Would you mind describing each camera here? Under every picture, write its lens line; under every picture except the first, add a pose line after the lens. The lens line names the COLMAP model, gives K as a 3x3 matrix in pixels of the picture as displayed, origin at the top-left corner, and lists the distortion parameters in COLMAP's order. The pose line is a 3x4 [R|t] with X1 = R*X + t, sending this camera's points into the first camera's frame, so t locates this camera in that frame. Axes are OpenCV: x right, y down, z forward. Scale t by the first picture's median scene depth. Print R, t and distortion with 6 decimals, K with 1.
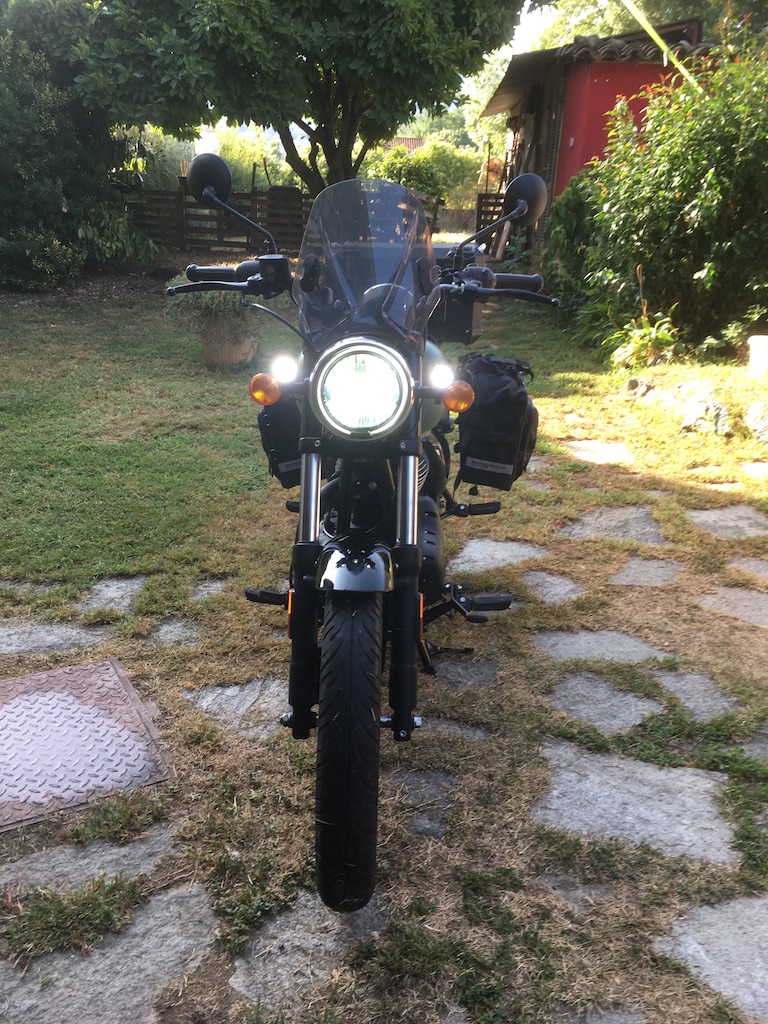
lens RADIAL K [[862.4, 0, 384.0], [0, 862.4, 512.0], [0, 0, 1]] dist [0.098334, -0.133689]
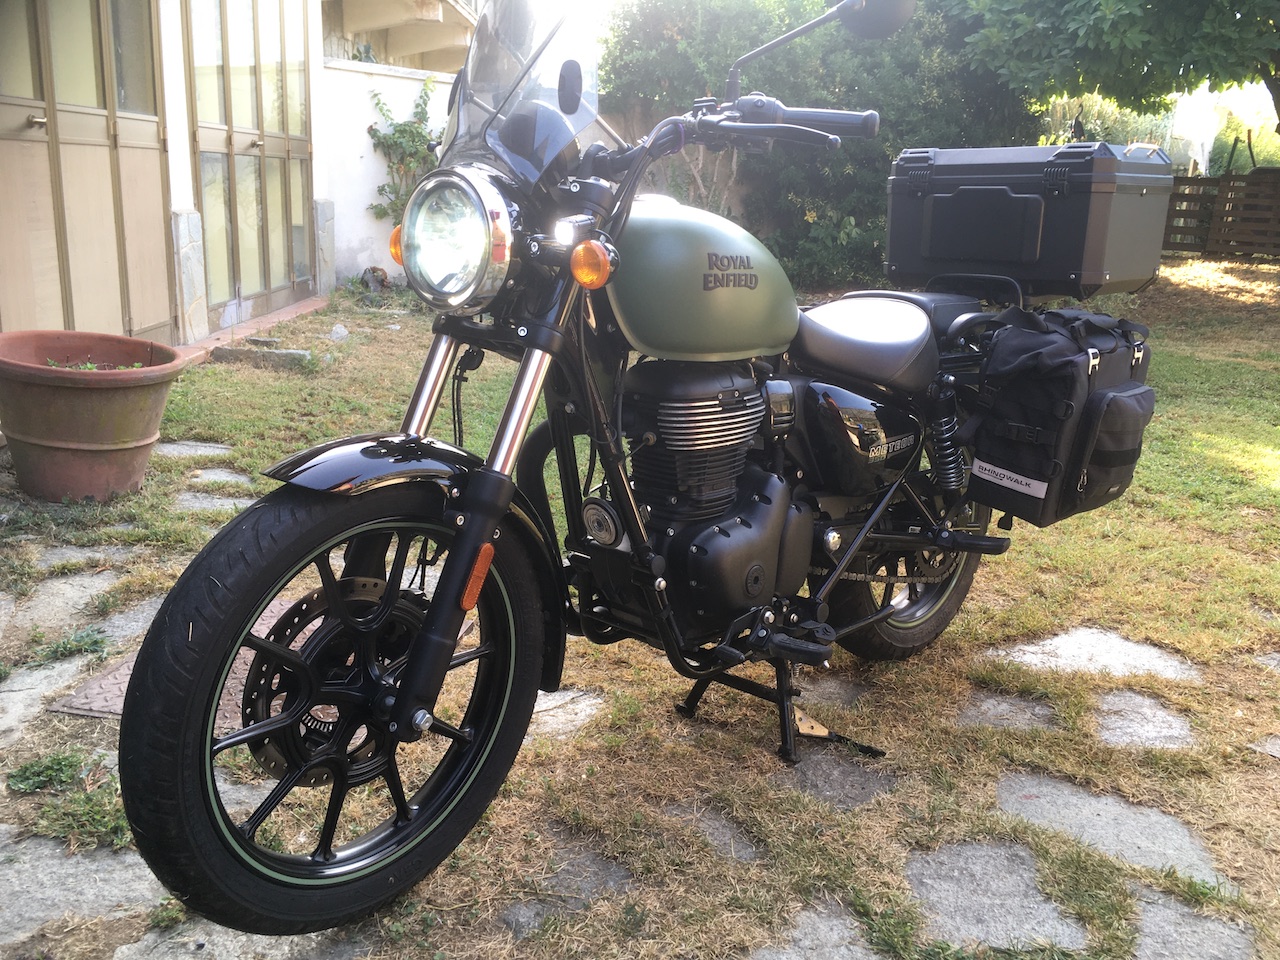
lens RADIAL K [[1078.0, 0, 640.0], [0, 1078.0, 480.0], [0, 0, 1]] dist [0.098334, -0.133689]
pose [[0.767798, 0.156710, -0.621232, 0.119218], [-0.220263, 0.975087, -0.026256, 0.007524], [0.601640, 0.156994, 0.783187, 0.071775]]
